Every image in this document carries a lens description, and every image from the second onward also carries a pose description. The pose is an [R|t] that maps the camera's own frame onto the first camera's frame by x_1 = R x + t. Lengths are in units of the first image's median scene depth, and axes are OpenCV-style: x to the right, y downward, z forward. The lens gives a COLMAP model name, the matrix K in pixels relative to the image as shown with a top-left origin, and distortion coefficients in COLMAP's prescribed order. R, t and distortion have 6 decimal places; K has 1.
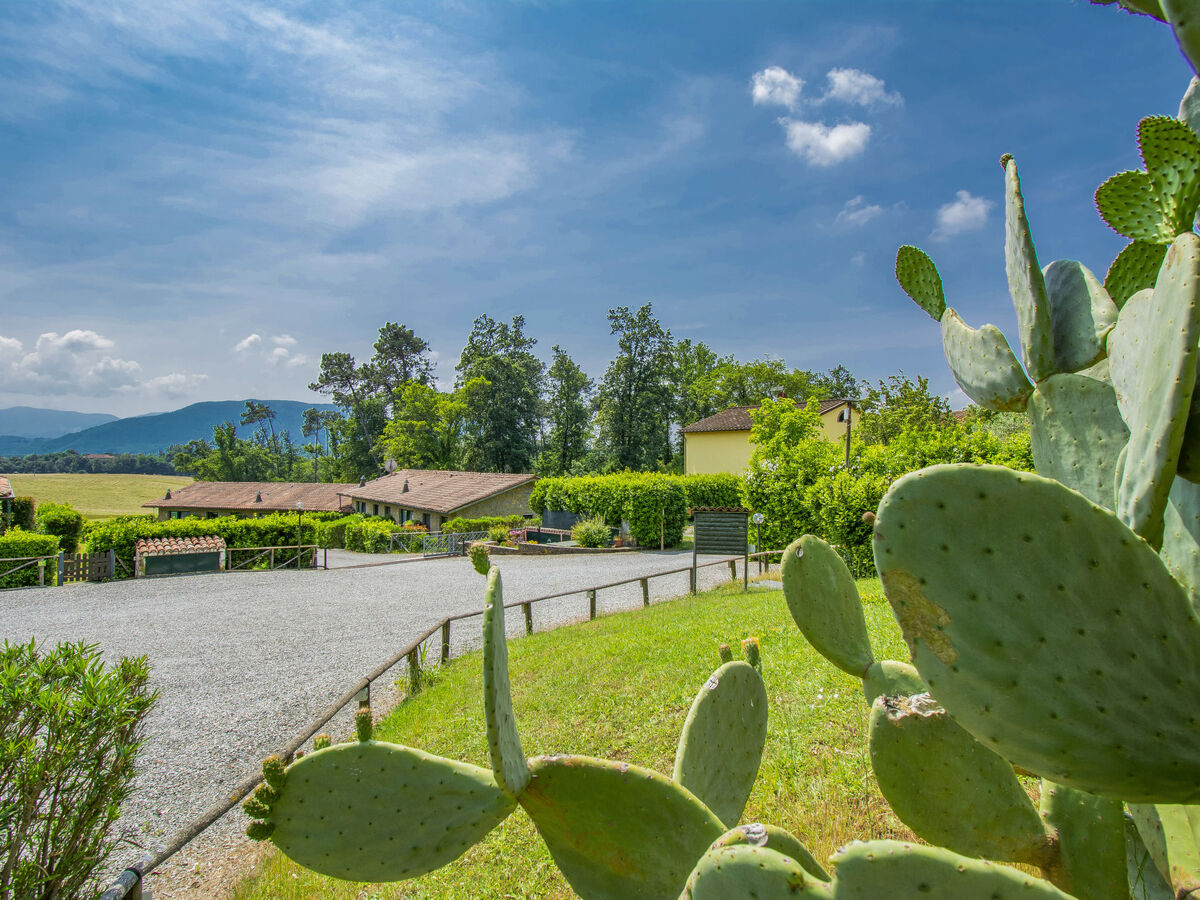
lens RADIAL K [[847.2, 0, 599.9], [0, 847.2, 449.7], [0, 0, 1]] dist [0.006795, 0.001063]
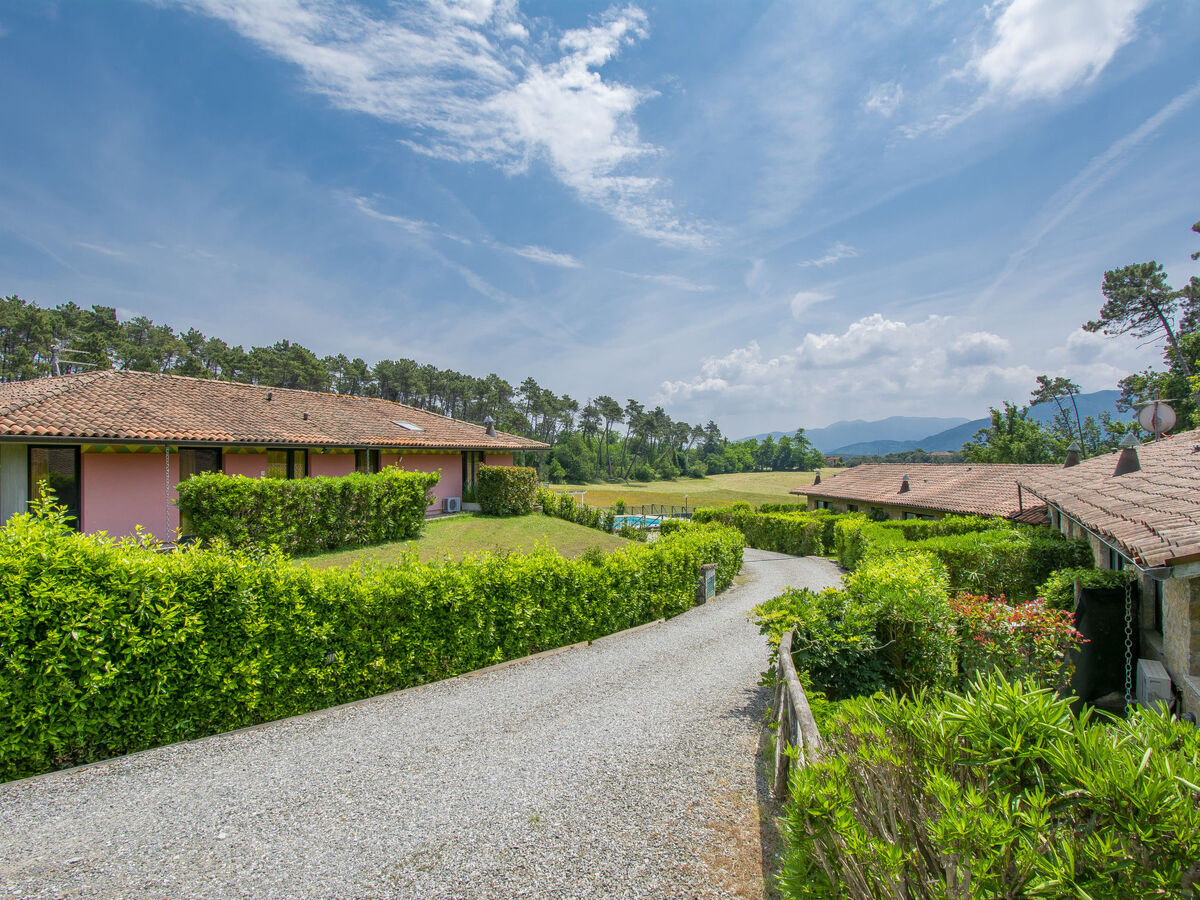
lens RADIAL K [[695.1, 0, 599.7], [0, 695.1, 451.3], [0, 0, 1]] dist [-0.003181, -0.001170]
pose [[0.491214, -0.009704, -0.870985, -0.059273], [0.002897, 0.999951, -0.009507, 0.026126], [0.871034, 0.002147, 0.491218, 0.408143]]
